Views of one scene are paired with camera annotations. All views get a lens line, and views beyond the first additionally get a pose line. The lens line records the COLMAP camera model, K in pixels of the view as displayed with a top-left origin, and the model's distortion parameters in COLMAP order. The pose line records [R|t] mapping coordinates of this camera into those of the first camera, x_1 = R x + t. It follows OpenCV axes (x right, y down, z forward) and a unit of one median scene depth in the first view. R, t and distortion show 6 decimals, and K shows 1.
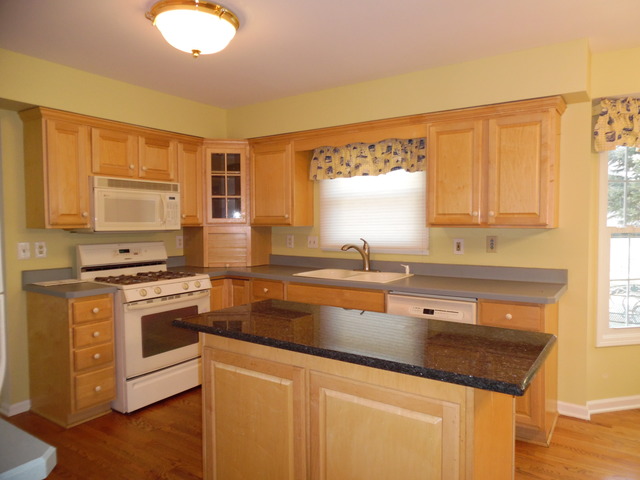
lens RADIAL K [[452.6, 0, 322.3], [0, 452.6, 241.8], [0, 0, 1]] dist [0.005317, -0.006795]
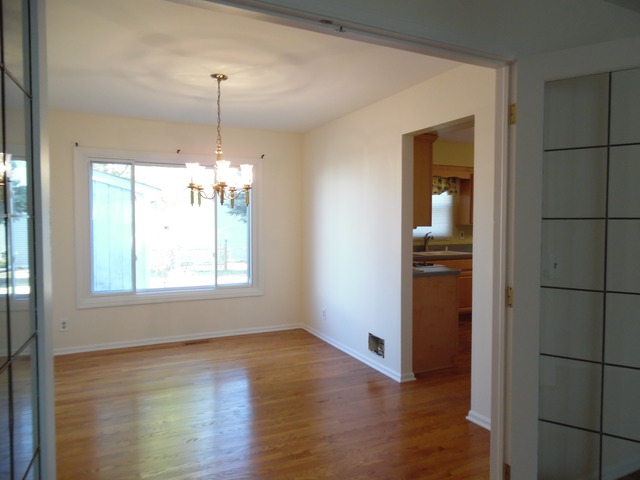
lens RADIAL K [[452.6, 0, 320.5], [0, 452.6, 238.8], [0, 0, 1]] dist [0.005317, -0.006795]
pose [[0.510254, -0.030848, 0.859470, -1.896922], [0.040224, 0.999119, 0.011979, -0.023101], [-0.859082, 0.028459, 0.511046, 0.595192]]
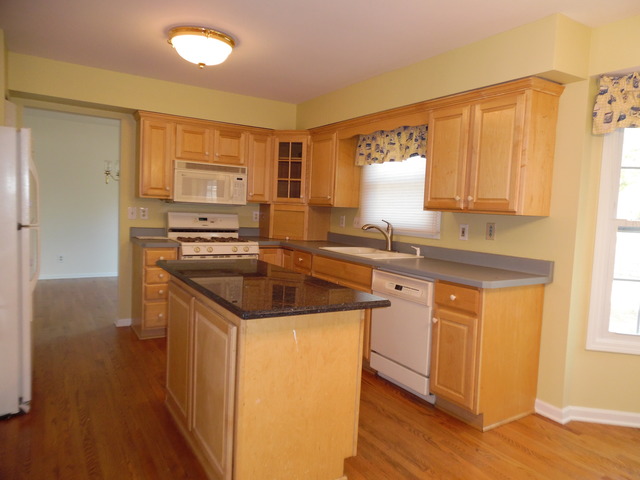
lens RADIAL K [[452.6, 0, 320.8], [0, 452.6, 240.5], [0, 0, 1]] dist [0.005317, -0.006795]
pose [[0.911032, 0.075456, -0.405372, 0.474023], [-0.068002, 0.997147, 0.032780, 0.019570], [0.406689, -0.002297, 0.913564, -0.052541]]
